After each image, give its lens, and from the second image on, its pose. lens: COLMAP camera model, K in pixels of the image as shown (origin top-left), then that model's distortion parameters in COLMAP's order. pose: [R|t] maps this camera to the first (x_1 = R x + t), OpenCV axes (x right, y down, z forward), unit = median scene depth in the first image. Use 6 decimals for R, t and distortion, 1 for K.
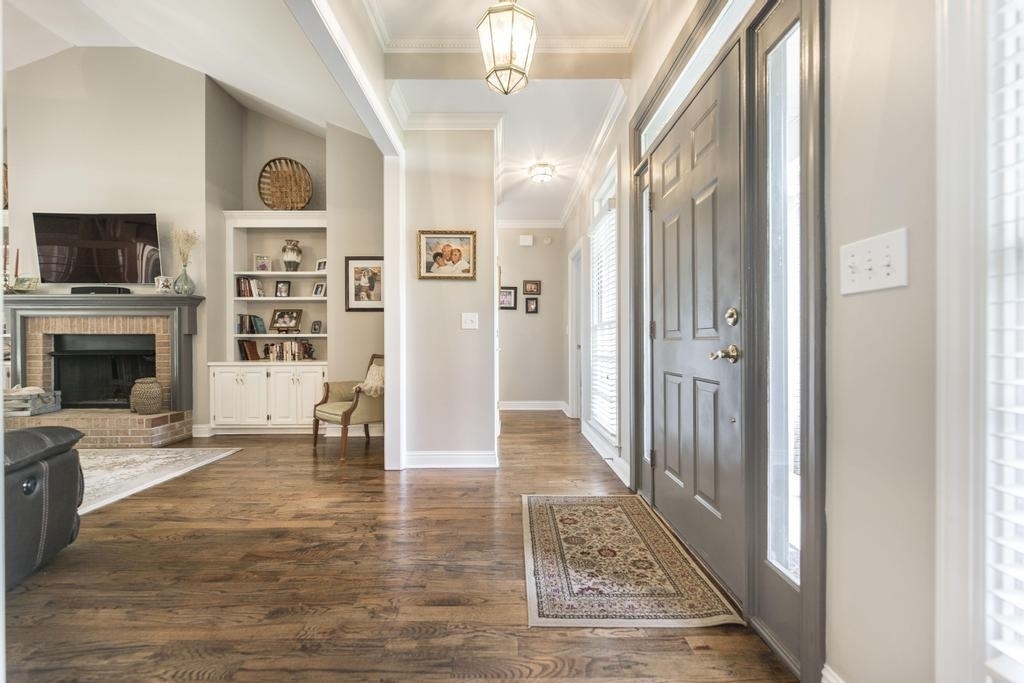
lens RADIAL K [[417.8, 0, 510.6], [0, 417.8, 343.7], [0, 0, 1]] dist [0.001284, -0.000177]
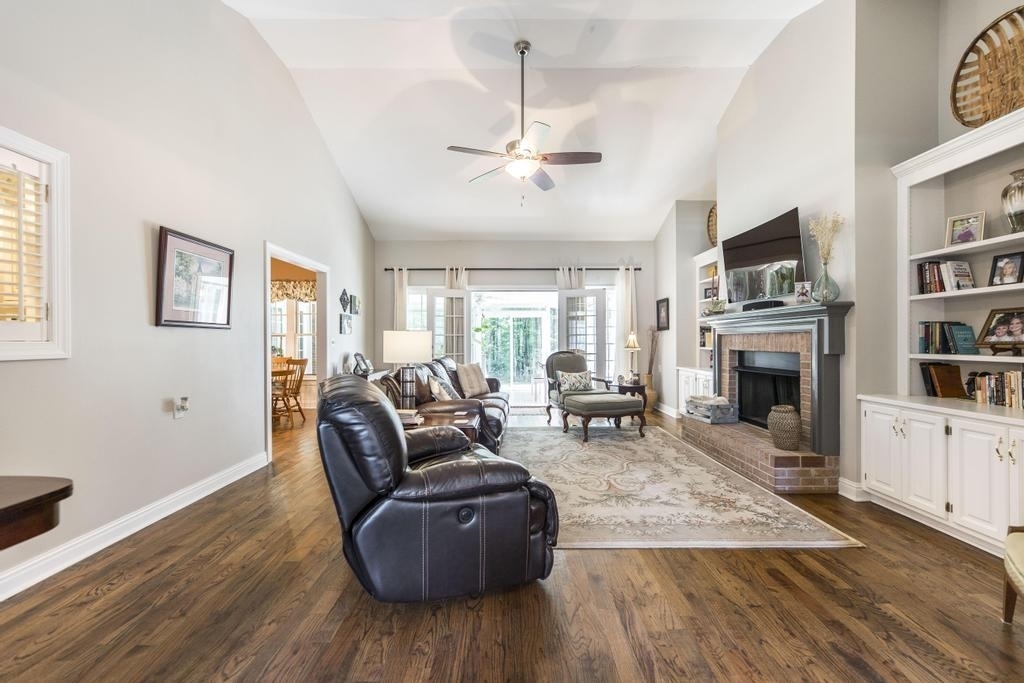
lens RADIAL K [[417.8, 0, 510.6], [0, 417.8, 343.7], [0, 0, 1]] dist [0.001284, -0.000177]
pose [[-0.005072, 0.006641, -0.999965, -0.020631], [-0.000654, 0.999978, 0.006645, -0.045246], [0.999987, 0.000688, -0.005068, 0.422502]]
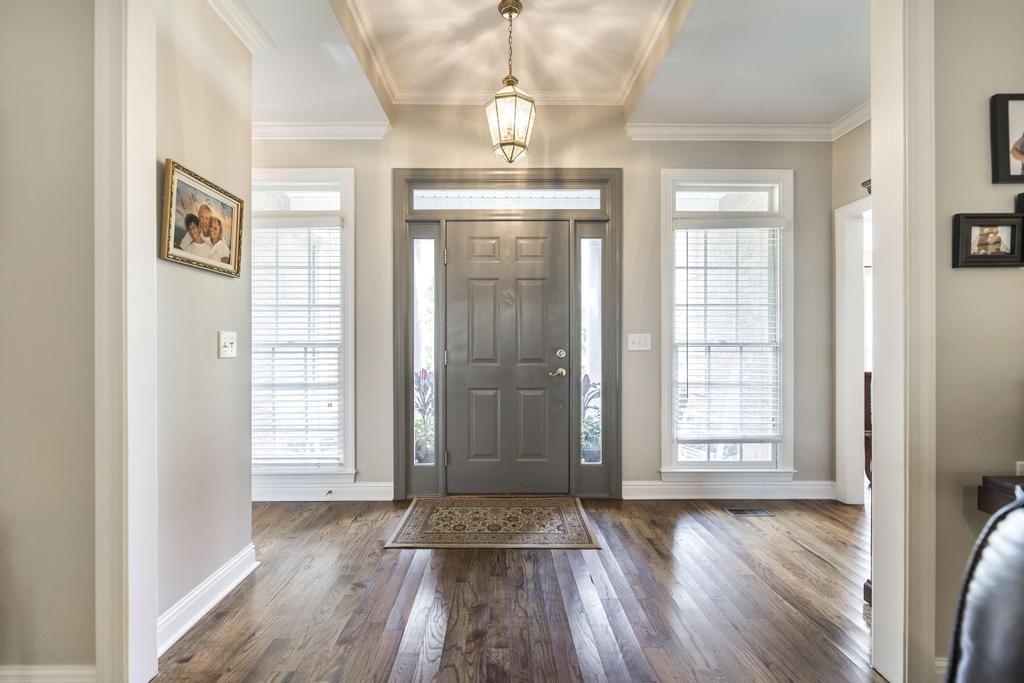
lens RADIAL K [[424.5, 0, 509.5], [0, 424.5, 342.7], [0, 0, 1]] dist [0.000071, -0.000134]
pose [[-0.009521, 0.004143, 0.999946, -0.535162], [0.006544, 0.999970, -0.004081, -0.039173], [-0.999933, 0.006505, -0.009548, 0.455214]]
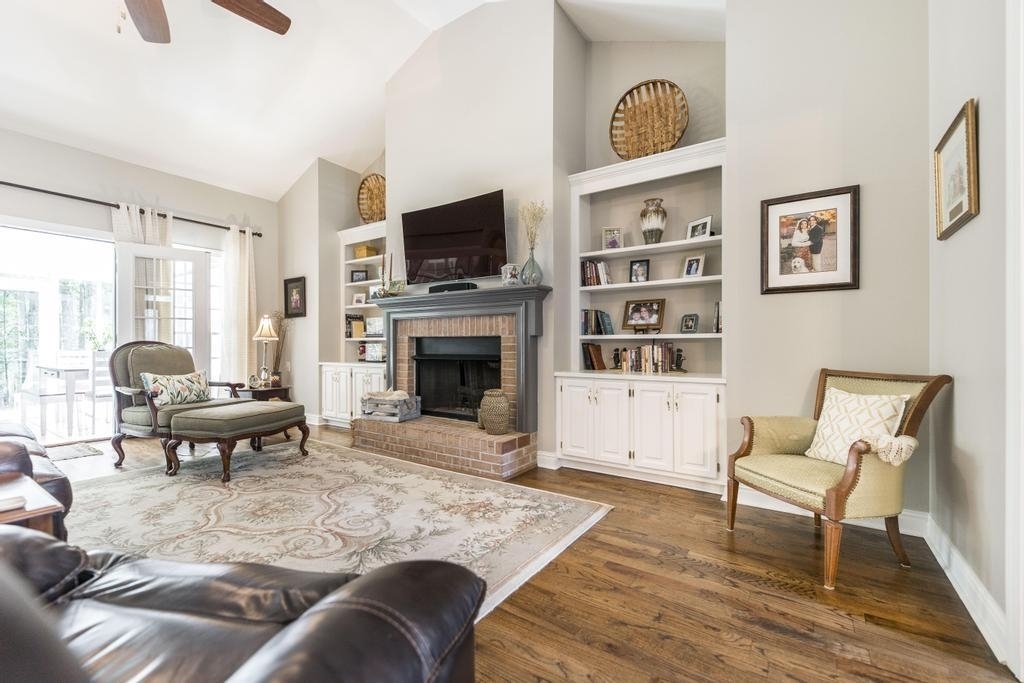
lens RADIAL K [[432.2, 0, 508.1], [0, 432.2, 344.8], [0, 0, 1]] dist [-0.001015, -0.000128]
pose [[0.818762, 0.001408, -0.574131, -0.338226], [-0.004166, 0.999985, -0.003489, -0.002617], [0.574118, 0.005248, 0.818756, 0.299946]]
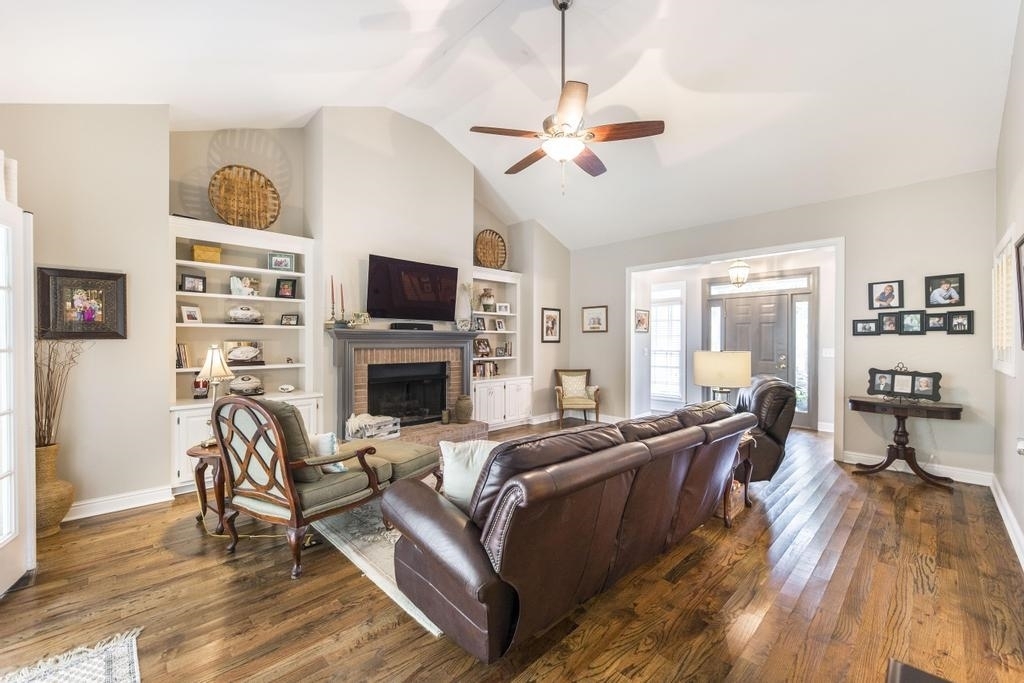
lens RADIAL K [[417.8, 0, 510.6], [0, 417.8, 343.7], [0, 0, 1]] dist [0.001284, -0.000177]
pose [[0.717984, -0.003016, 0.696053, -1.565607], [0.000973, 0.999994, 0.003330, -0.079043], [-0.696059, -0.001713, 0.717983, -0.037628]]
